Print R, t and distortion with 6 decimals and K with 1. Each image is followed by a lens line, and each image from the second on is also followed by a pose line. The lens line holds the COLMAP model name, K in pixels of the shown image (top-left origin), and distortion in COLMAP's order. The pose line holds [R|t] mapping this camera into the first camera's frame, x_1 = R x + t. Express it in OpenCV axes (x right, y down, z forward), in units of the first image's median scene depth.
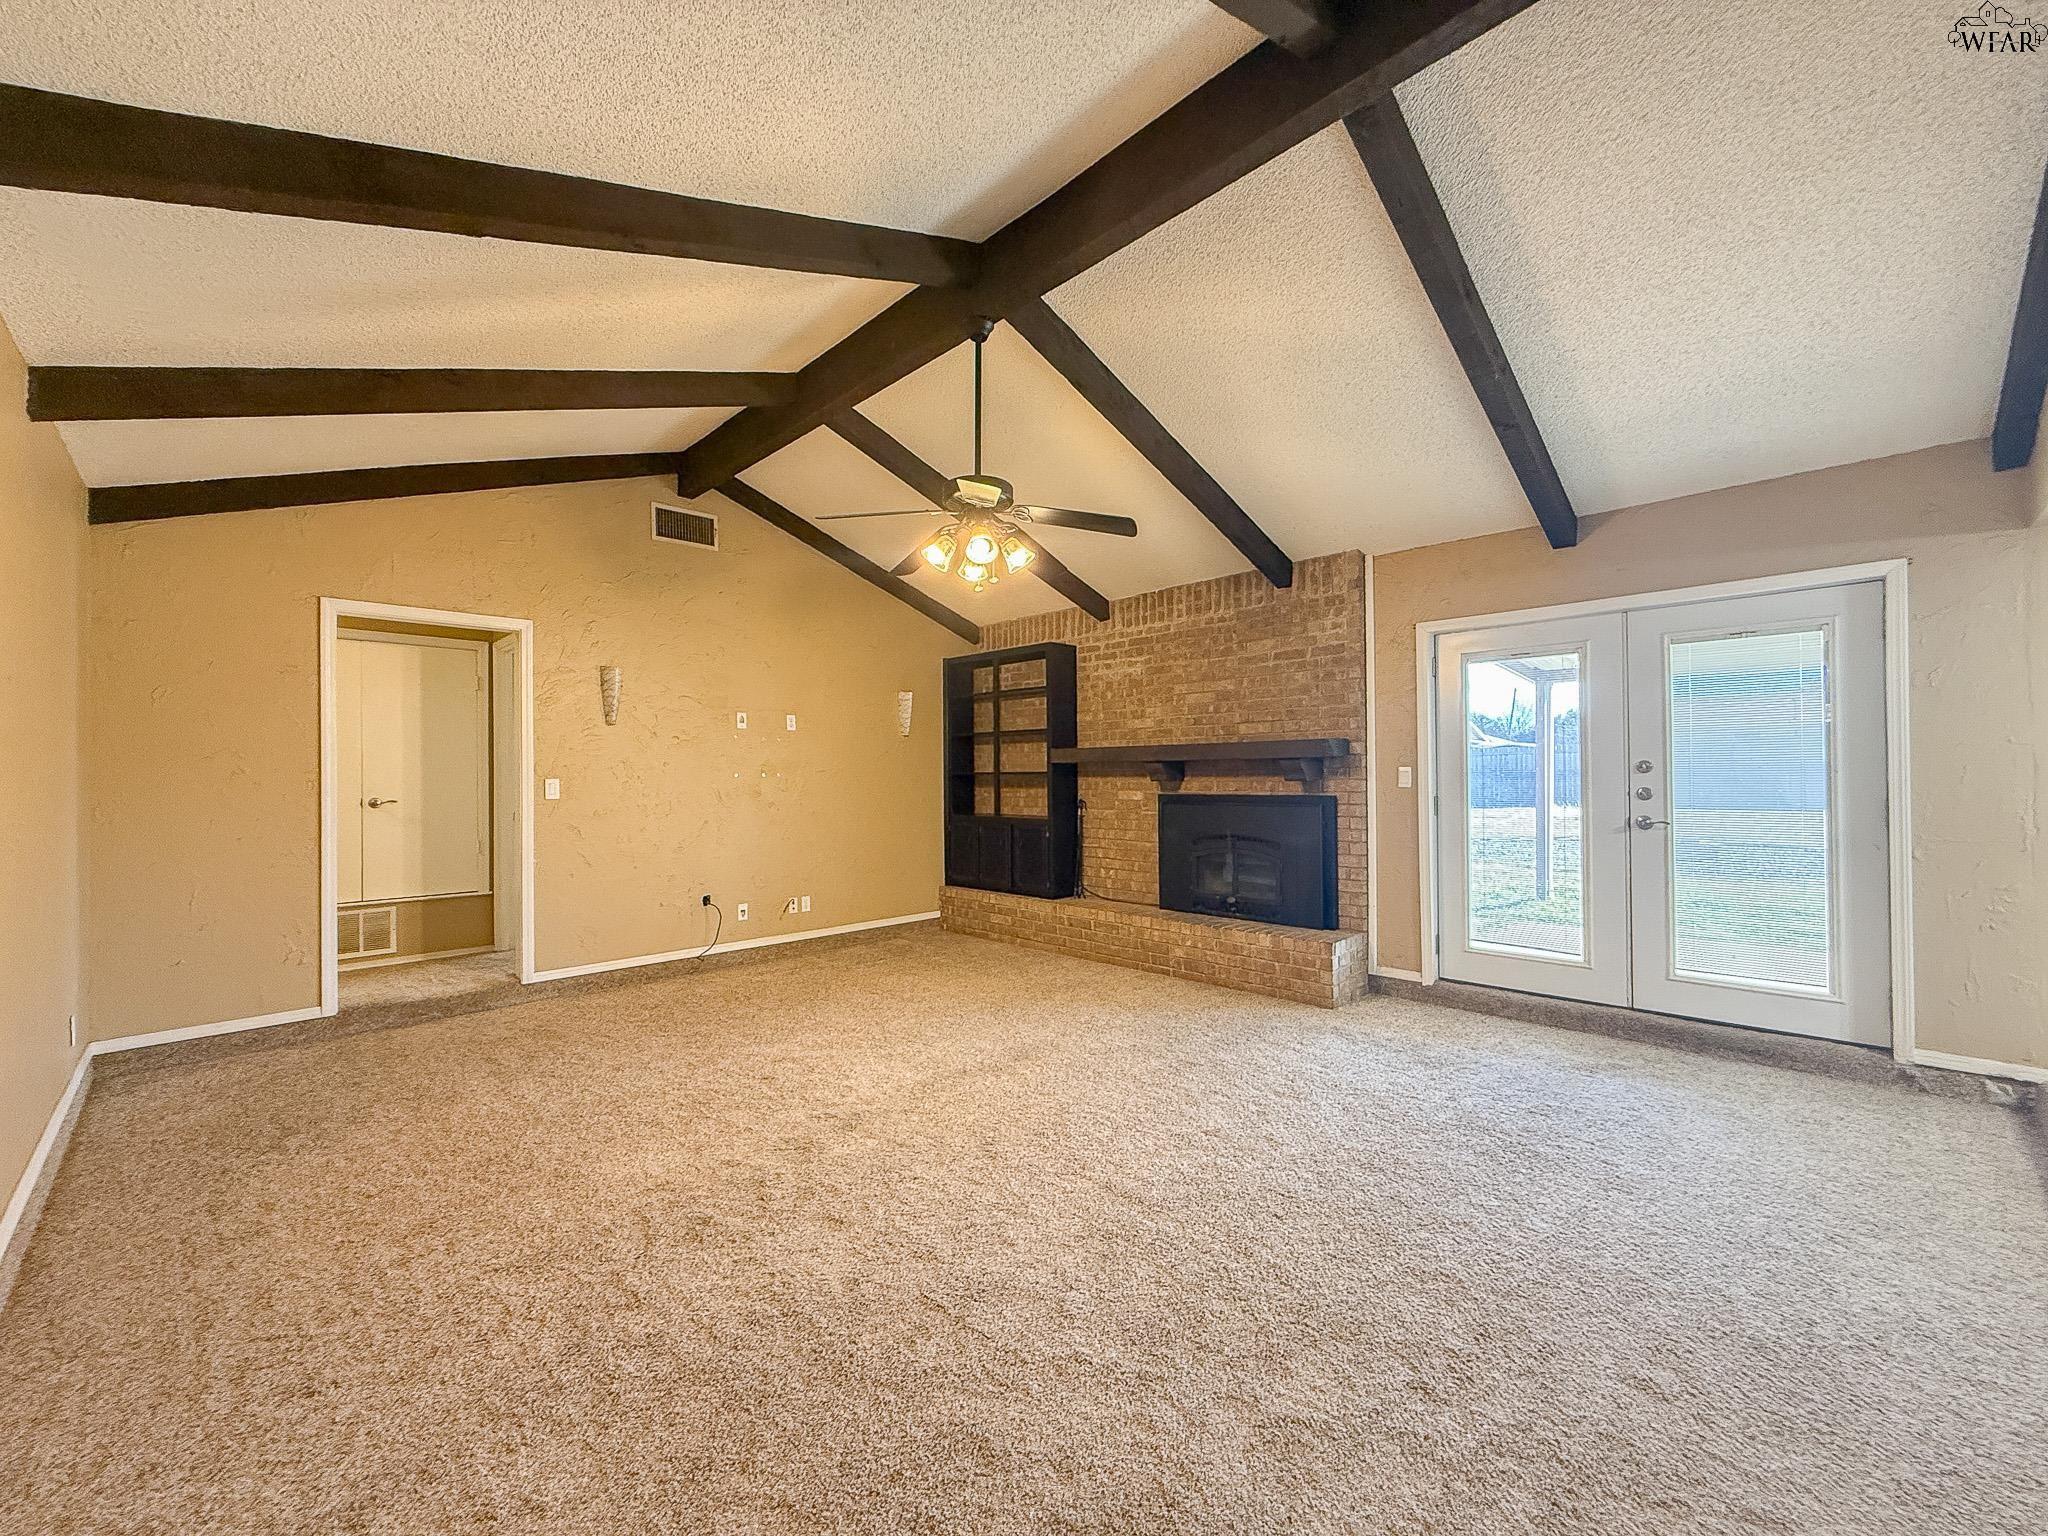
lens RADIAL K [[834.3, 0, 1028.6], [0, 834.3, 768.6], [0, 0, 1]] dist [-0.003173, 0.000846]
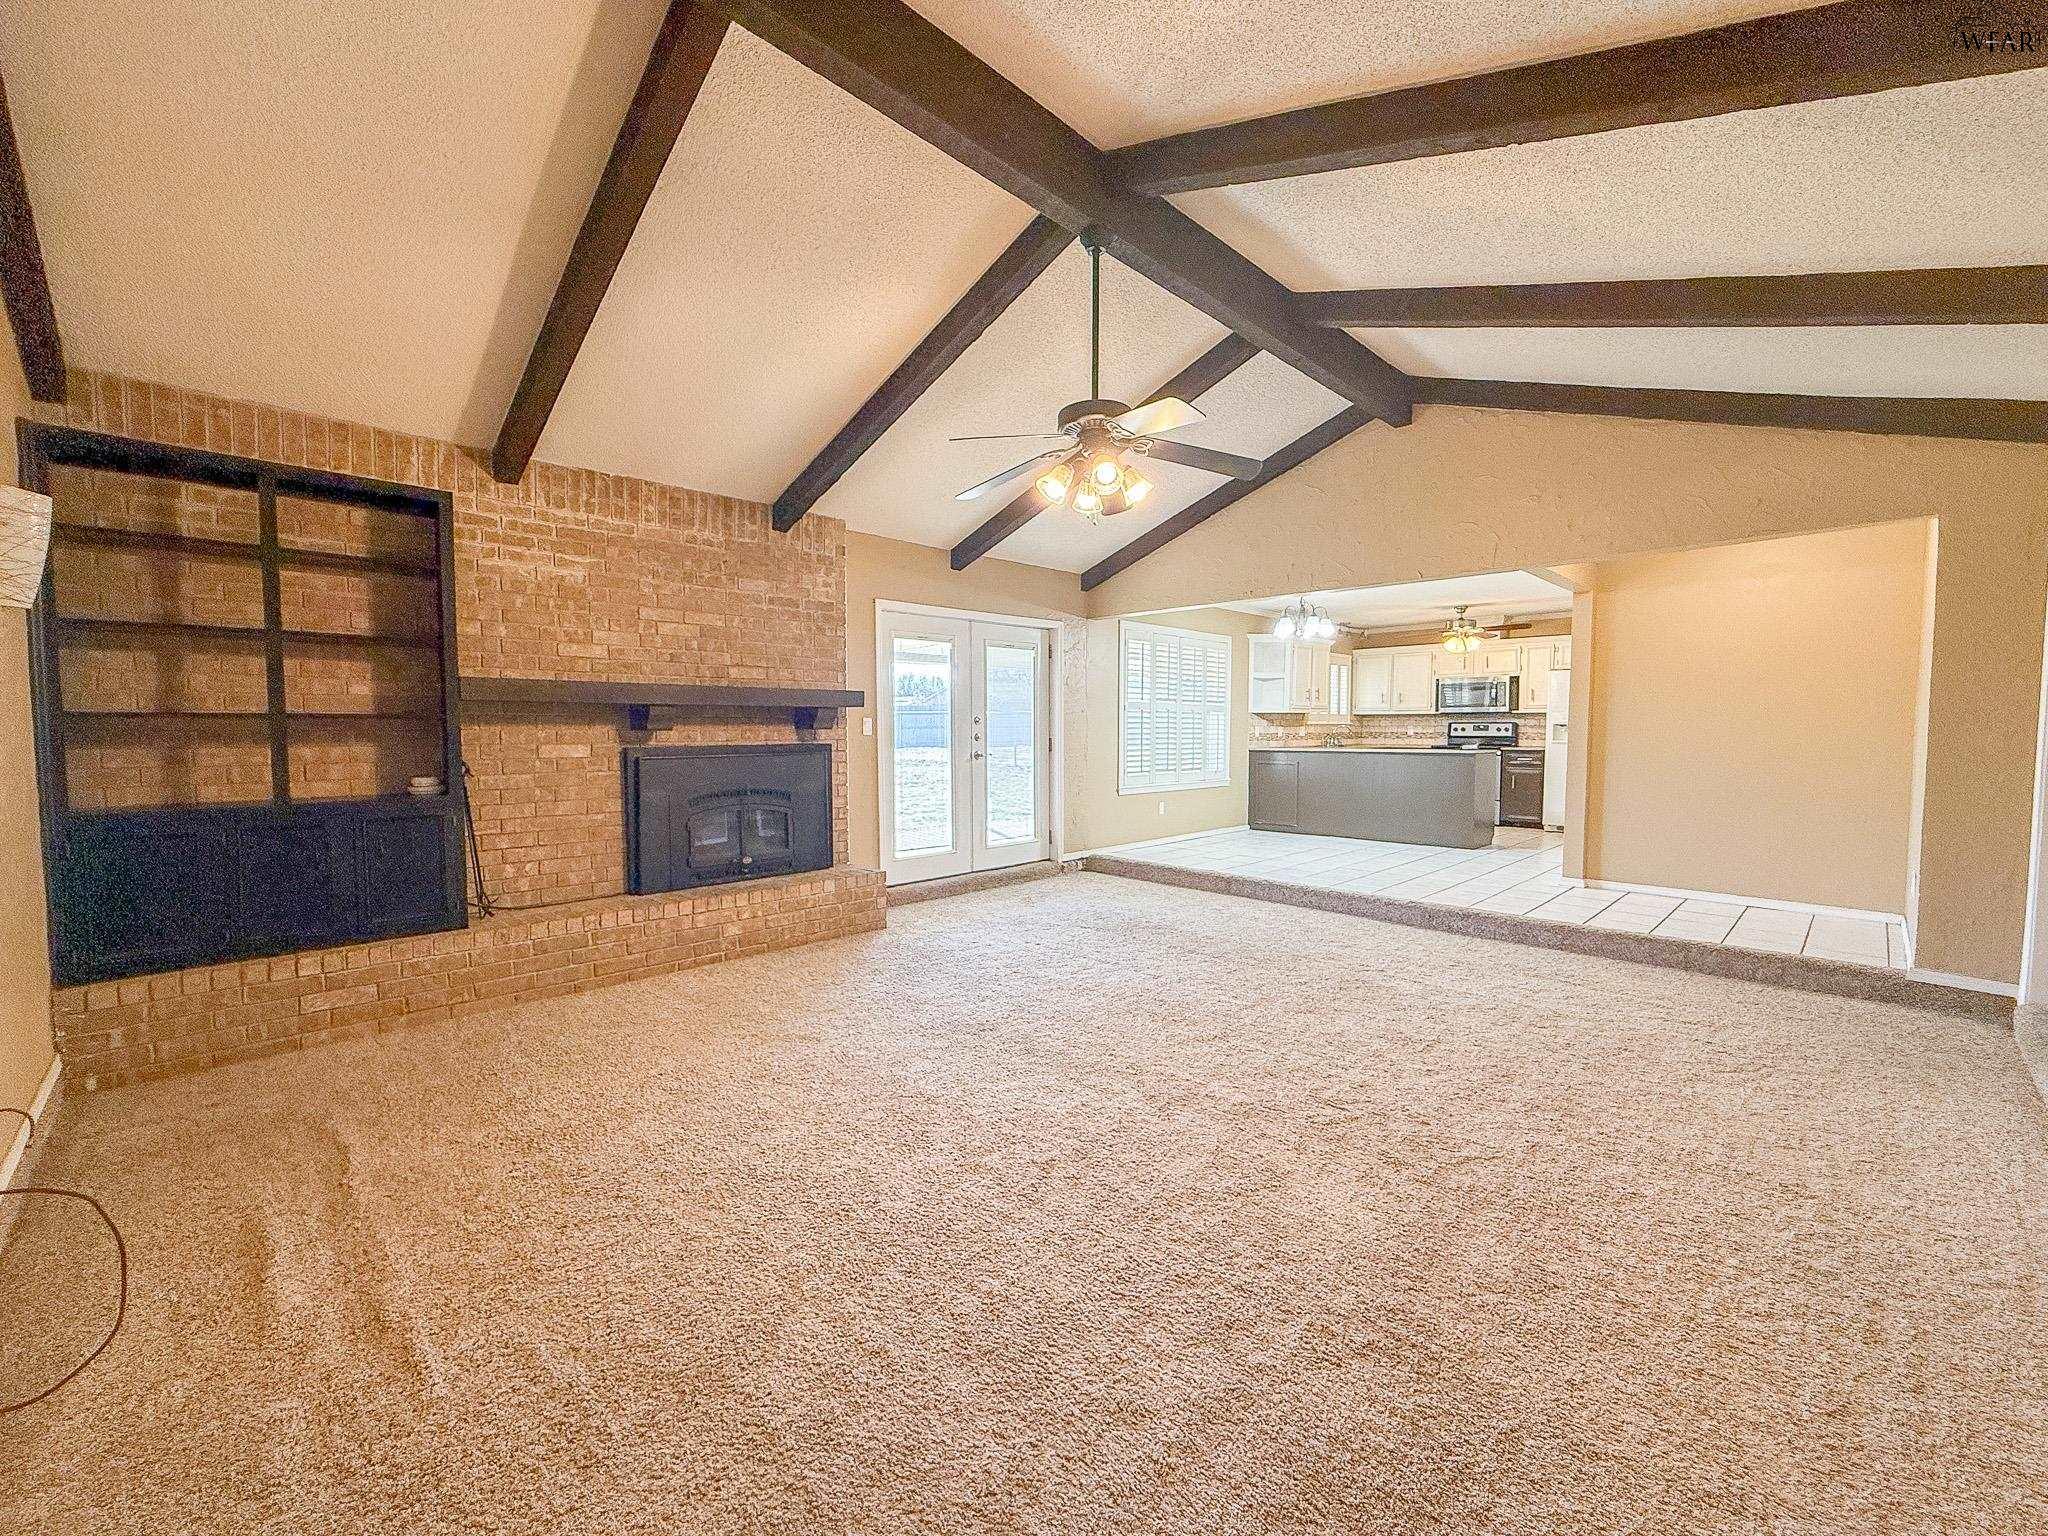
lens RADIAL K [[834.3, 0, 1021.2], [0, 834.3, 768.5], [0, 0, 1]] dist [-0.003173, 0.000846]
pose [[-0.011149, -0.041854, 0.999062, -0.610961], [-0.006310, 0.999107, 0.041785, 0.015527], [-0.999918, -0.005839, -0.011403, 0.650993]]
